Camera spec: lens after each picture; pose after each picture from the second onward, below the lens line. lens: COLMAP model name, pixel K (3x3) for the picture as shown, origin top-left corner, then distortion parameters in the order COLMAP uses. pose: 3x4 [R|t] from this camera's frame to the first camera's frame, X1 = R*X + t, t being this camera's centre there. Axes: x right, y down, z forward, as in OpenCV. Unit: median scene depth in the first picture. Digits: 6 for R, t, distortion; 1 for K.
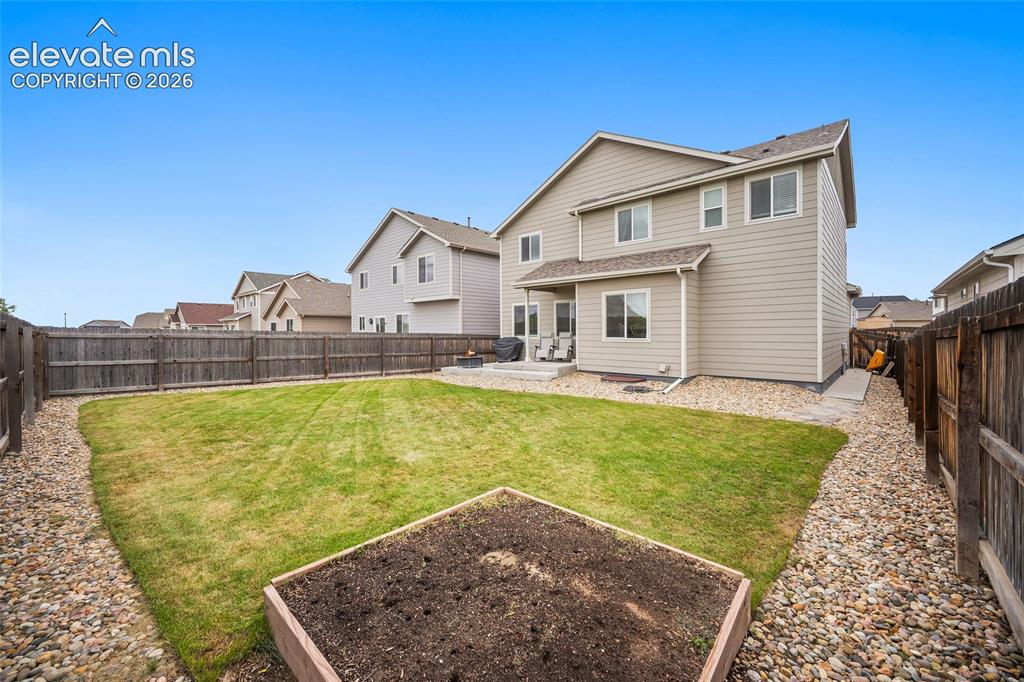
lens RADIAL K [[402.6, 0, 509.6], [0, 402.6, 337.2], [0, 0, 1]] dist [-0.002318, 0.000156]
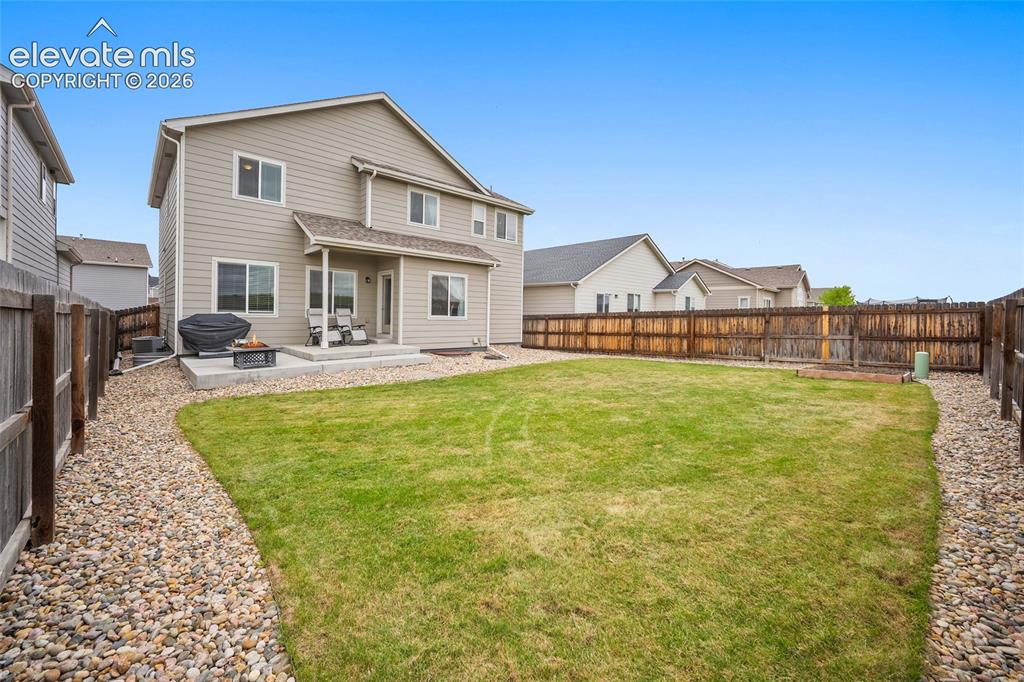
lens RADIAL K [[408.7, 0, 512.0], [0, 408.7, 319.8], [0, 0, 1]] dist [-0.000828, 0.000019]
pose [[0.073316, -0.000470, 0.997309, -0.754850], [-0.001408, 0.999999, 0.000575, 0.010164], [-0.997308, -0.001446, 0.073316, 0.691916]]
